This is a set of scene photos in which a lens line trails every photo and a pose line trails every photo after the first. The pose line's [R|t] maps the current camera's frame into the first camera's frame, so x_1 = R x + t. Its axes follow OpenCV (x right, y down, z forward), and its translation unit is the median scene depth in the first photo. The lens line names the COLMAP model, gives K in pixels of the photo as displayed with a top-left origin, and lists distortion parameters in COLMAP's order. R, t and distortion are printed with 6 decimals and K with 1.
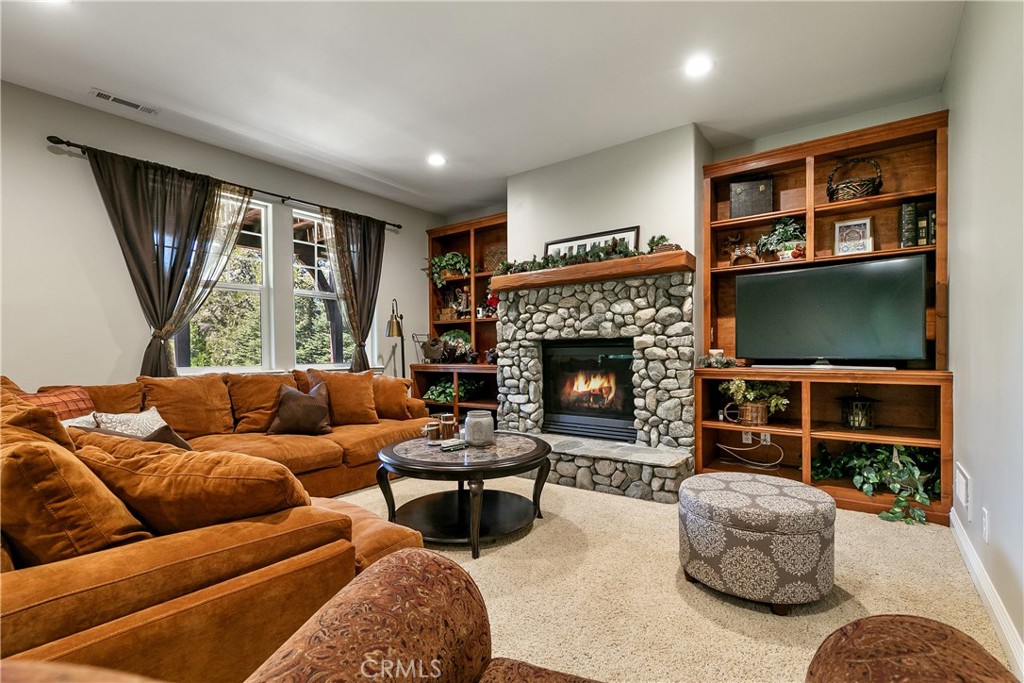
lens RADIAL K [[469.9, 0, 513.4], [0, 469.9, 339.4], [0, 0, 1]] dist [0.003494, 0.000066]
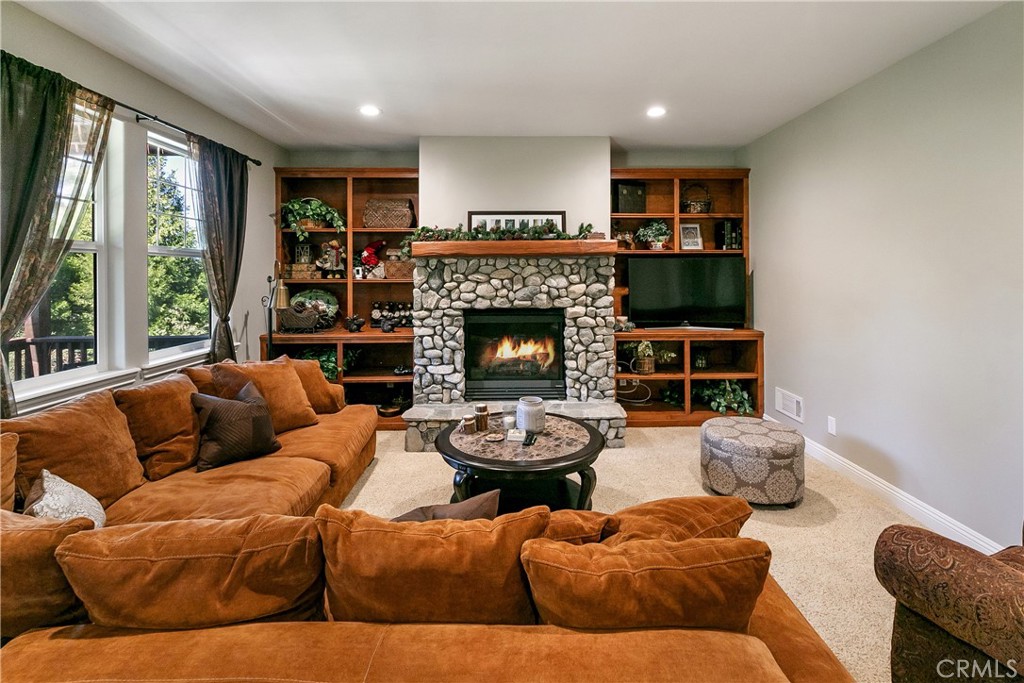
lens RADIAL K [[487.0, 0, 514.4], [0, 487.0, 251.9], [0, 0, 1]] dist [0.001562, 0.000016]
pose [[0.789471, 0.028993, 0.613103, -0.542501], [-0.014433, 0.999484, -0.028679, -0.098670], [-0.613618, 0.013792, 0.789482, 0.117559]]
